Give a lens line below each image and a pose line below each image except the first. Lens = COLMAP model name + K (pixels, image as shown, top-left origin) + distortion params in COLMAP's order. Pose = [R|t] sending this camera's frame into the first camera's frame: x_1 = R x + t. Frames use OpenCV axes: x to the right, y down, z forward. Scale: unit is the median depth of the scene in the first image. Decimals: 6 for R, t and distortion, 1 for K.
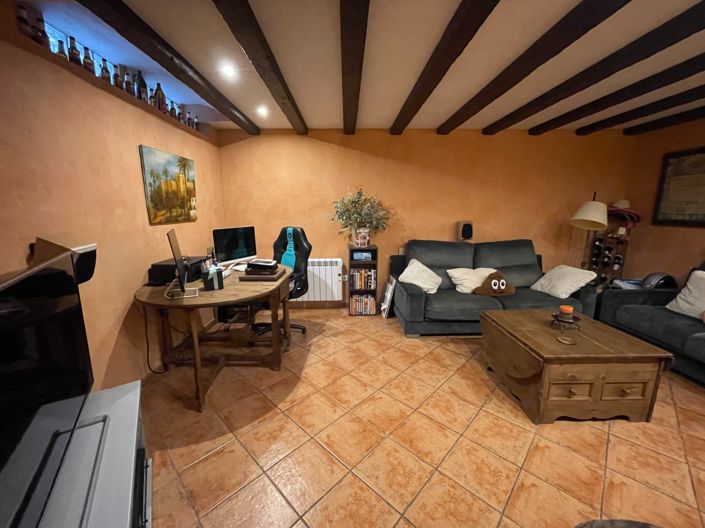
lens RADIAL K [[284.4, 0, 351.2], [0, 284.4, 262.5], [0, 0, 1]] dist [-0.000644, 0.000324]
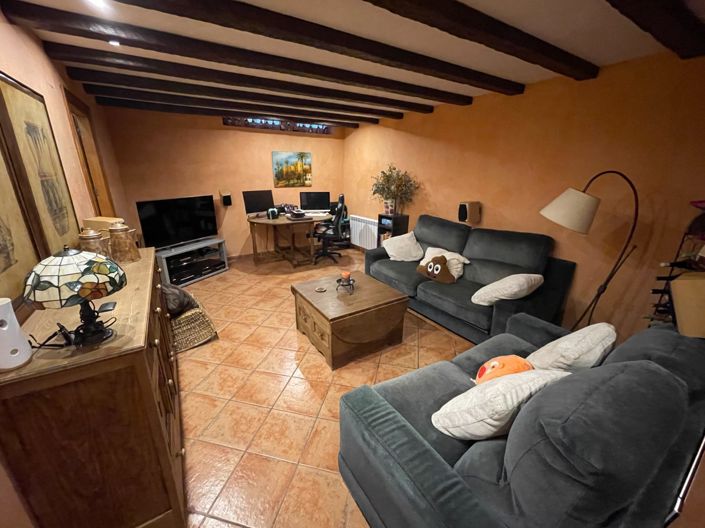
lens RADIAL K [[284.4, 0, 351.0], [0, 284.4, 266.7], [0, 0, 1]] dist [-0.000644, 0.000324]
pose [[0.519828, 0.281341, -0.806614, 1.177553], [-0.165625, 0.959489, 0.227925, -0.107606], [0.838061, 0.015114, 0.545367, 0.216411]]
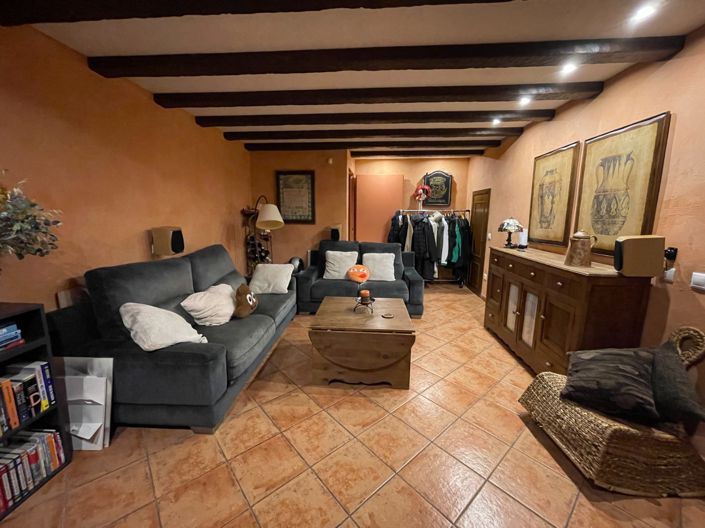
lens RADIAL K [[284.4, 0, 351.8], [0, 284.4, 262.7], [0, 0, 1]] dist [-0.000644, 0.000324]
pose [[0.091143, -0.165491, 0.981991, -0.273017], [0.178505, 0.972839, 0.147381, -0.098927], [-0.979709, 0.161857, 0.118208, 0.592655]]
